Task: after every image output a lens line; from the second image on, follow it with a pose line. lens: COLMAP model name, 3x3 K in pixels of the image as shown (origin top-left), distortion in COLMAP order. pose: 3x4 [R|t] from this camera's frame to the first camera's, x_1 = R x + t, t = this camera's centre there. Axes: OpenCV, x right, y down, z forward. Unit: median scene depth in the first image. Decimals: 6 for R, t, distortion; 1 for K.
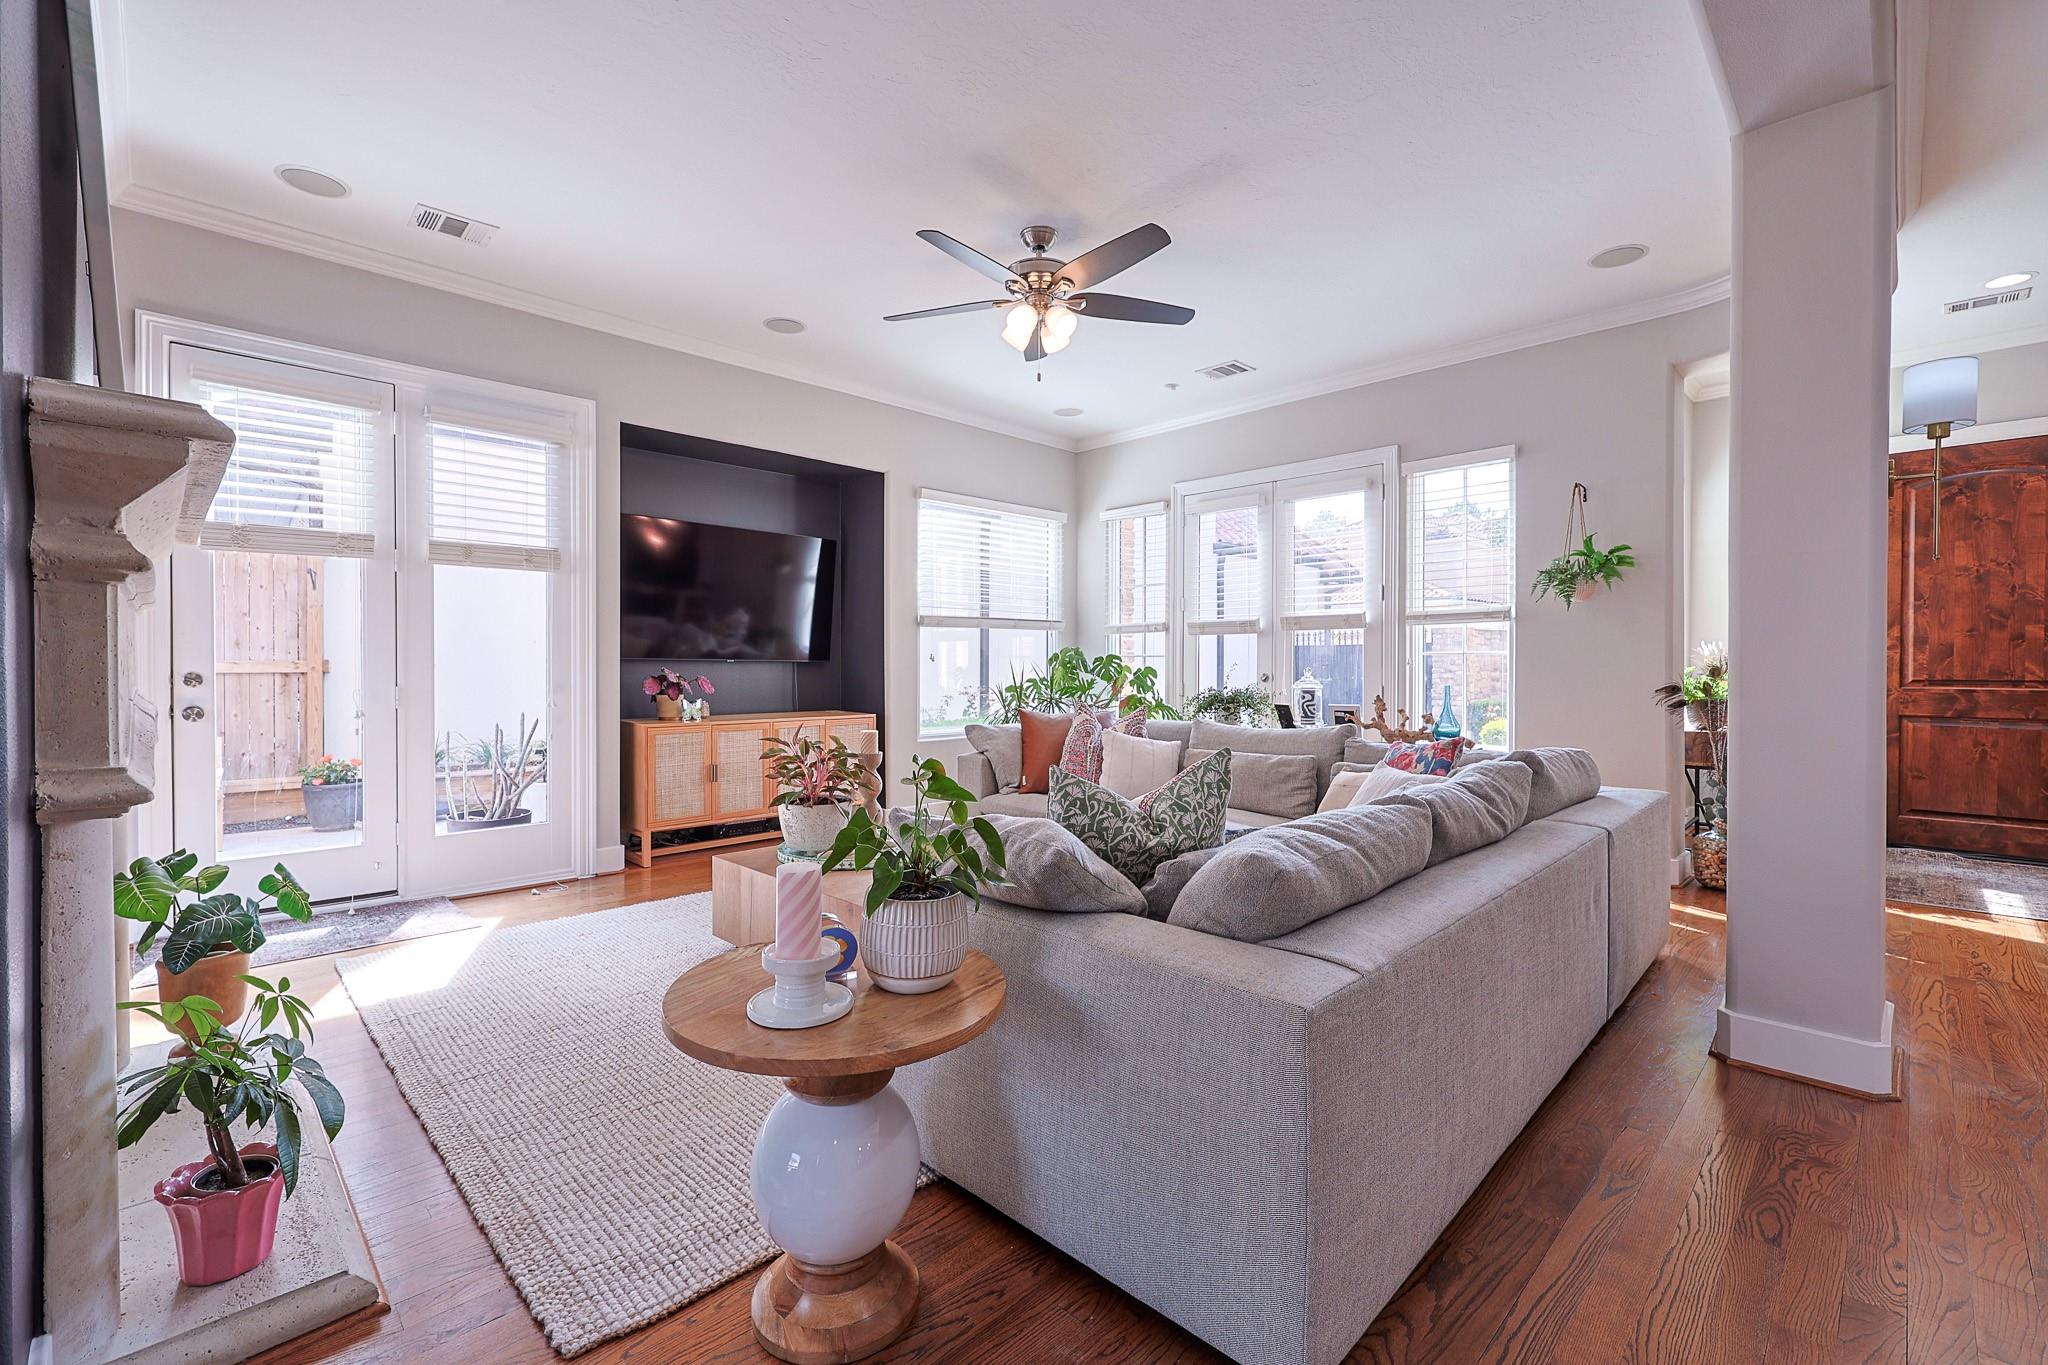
lens RADIAL K [[881.5, 0, 1020.1], [0, 881.5, 669.0], [0, 0, 1]] dist [0.000062, 0.000546]
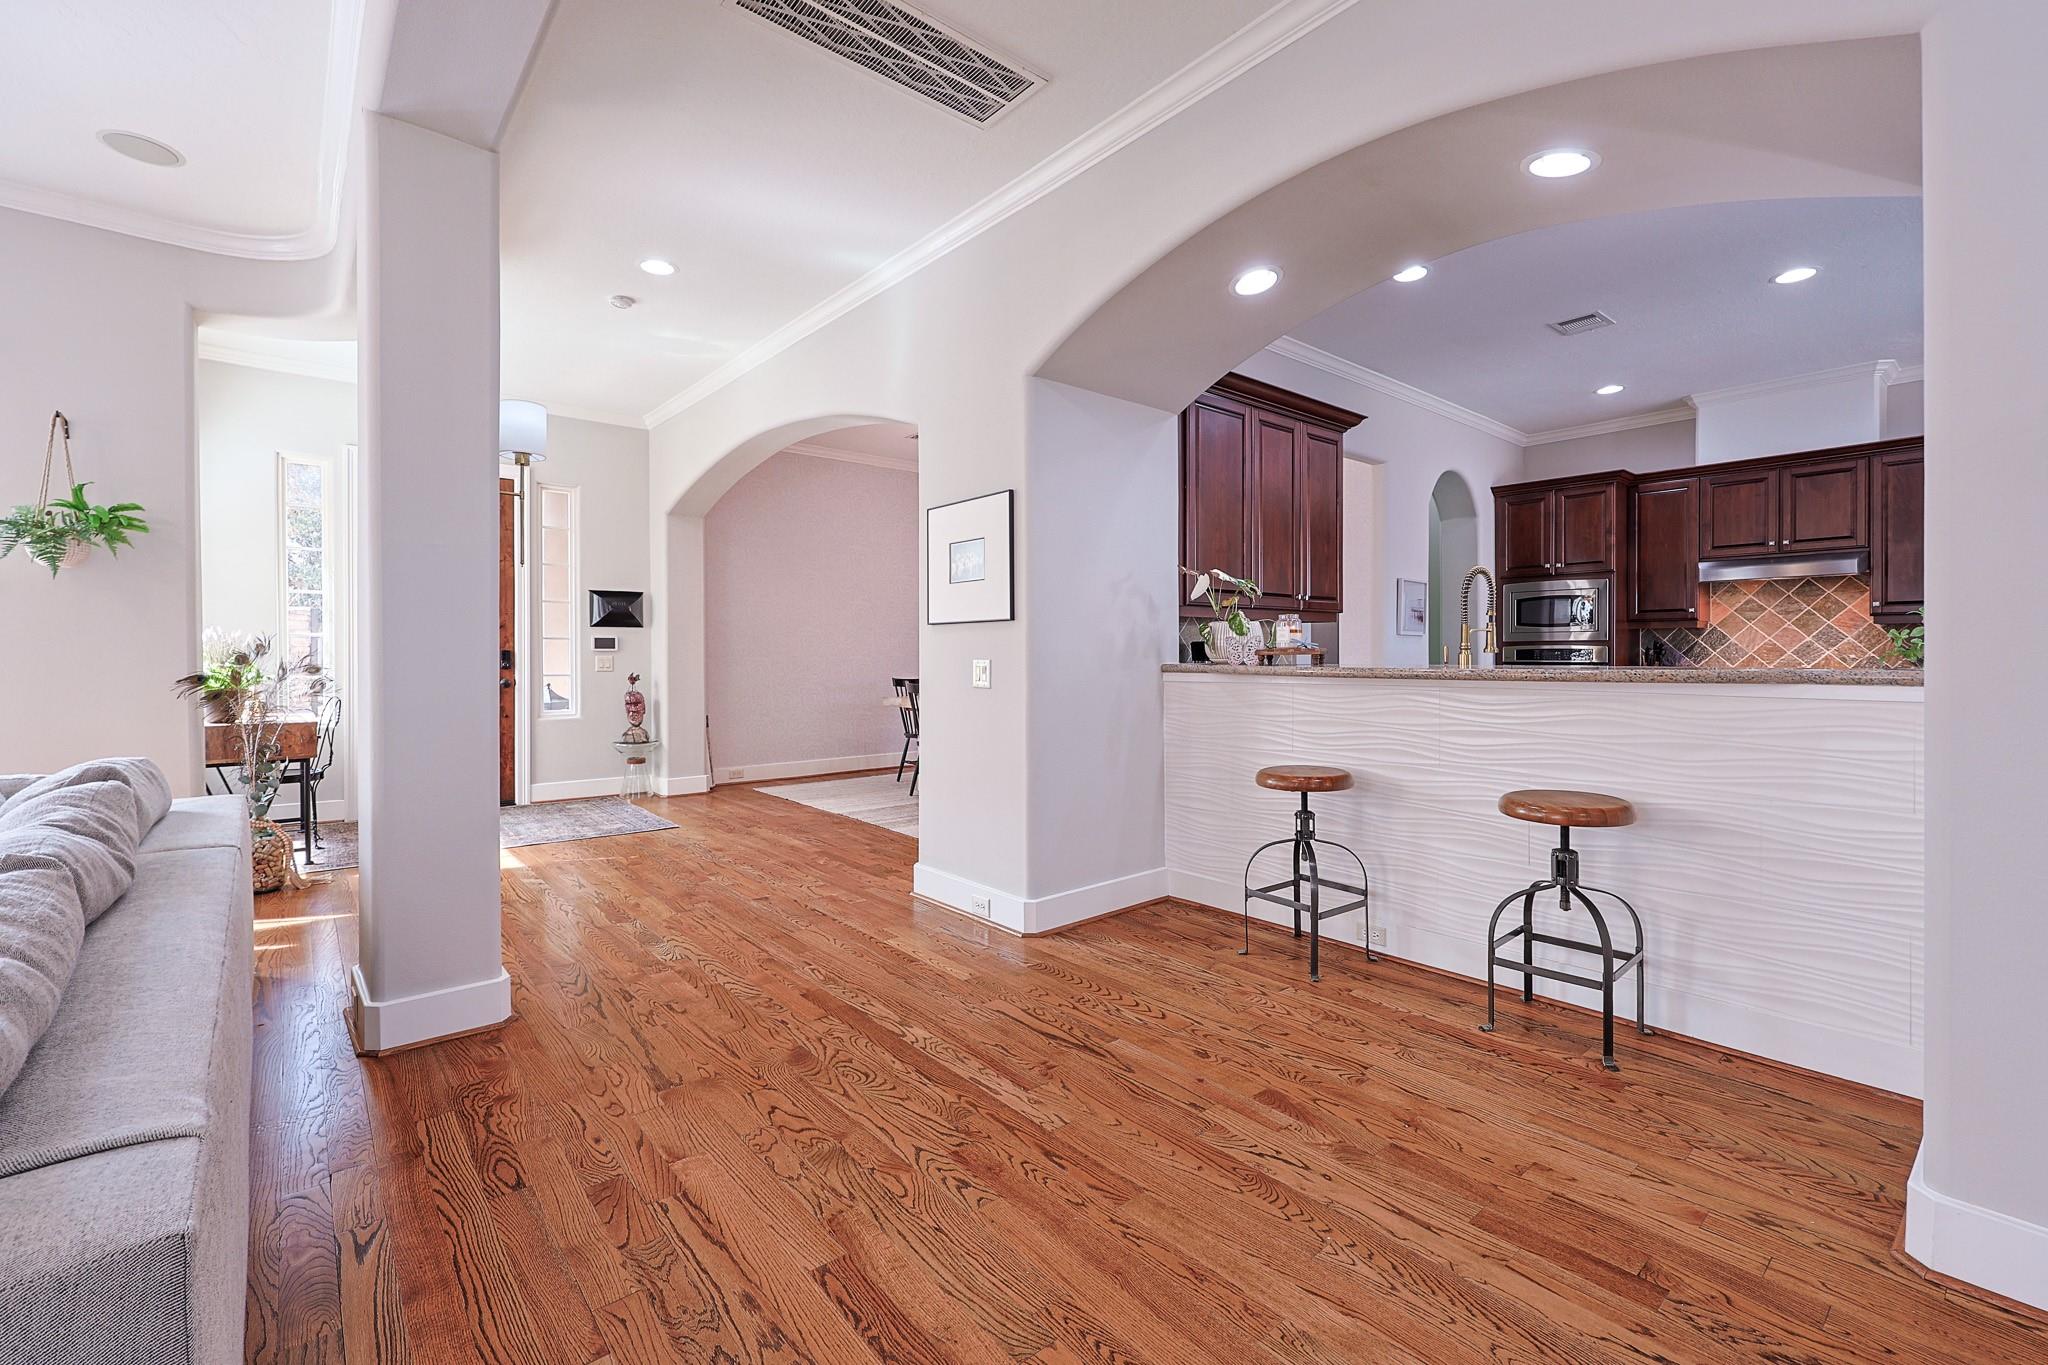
lens RADIAL K [[870.5, 0, 1025.5], [0, 870.5, 666.3], [0, 0, 1]] dist [0.000315, -0.000139]
pose [[0.074963, -0.012110, 0.997113, -0.059399], [0.003497, 0.999923, 0.011881, 0.002584], [-0.997180, 0.002597, 0.075000, 0.120569]]
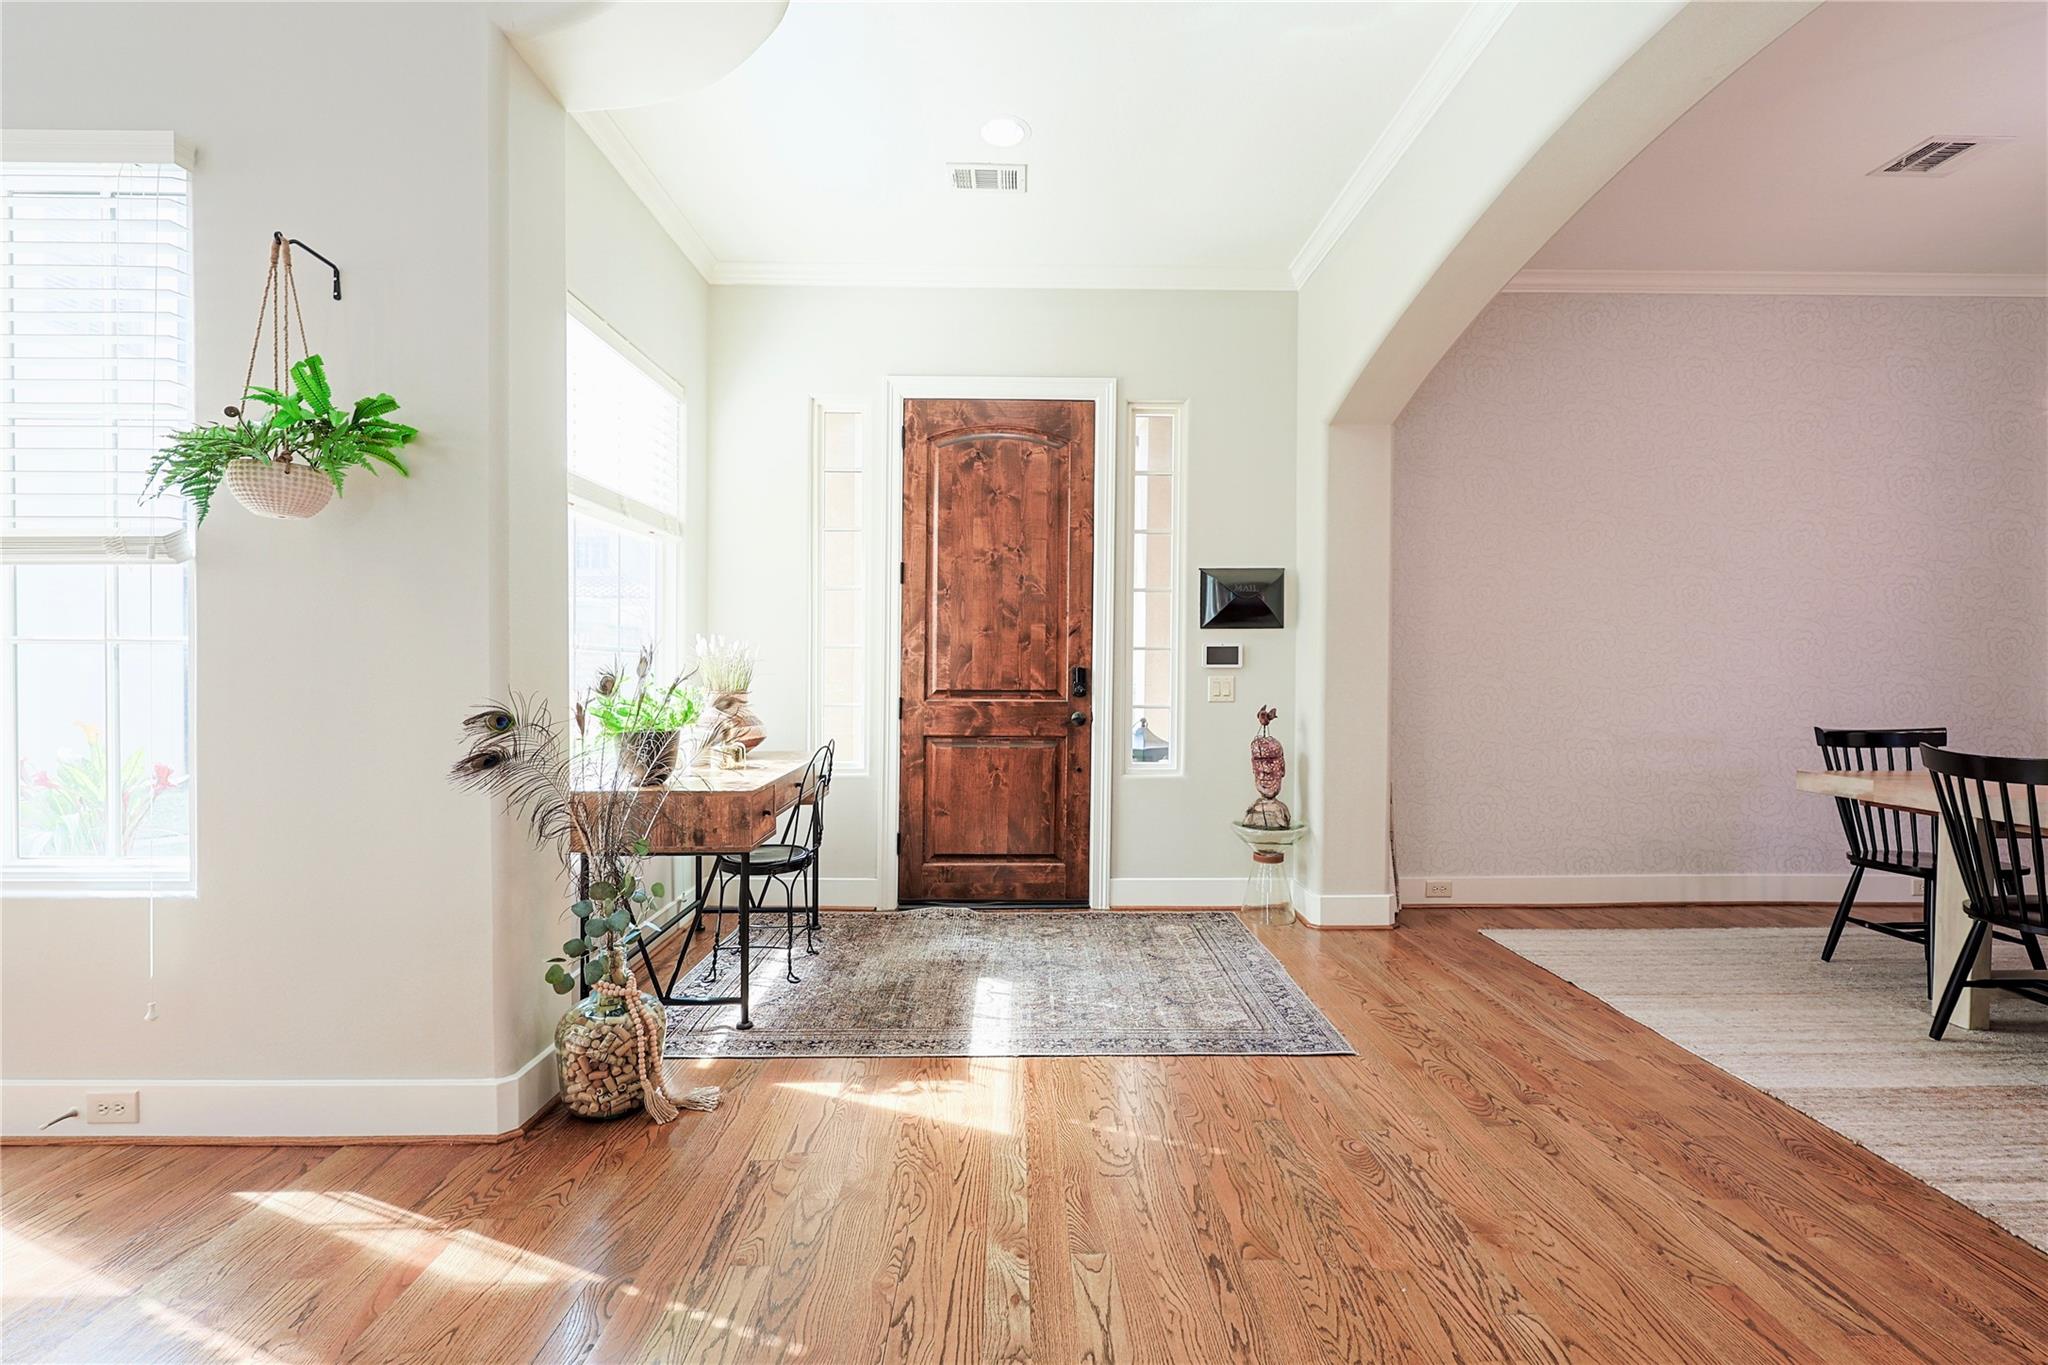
lens RADIAL K [[869.1, 0, 1024.0], [0, 869.1, 682.5], [0, 0, 1]] dist [-0.000088, -0.000091]
pose [[0.698590, -0.006895, 0.715489, 0.616488], [-0.001309, 0.999940, 0.010914, -0.003563], [-0.715521, -0.008561, 0.698538, 0.484628]]
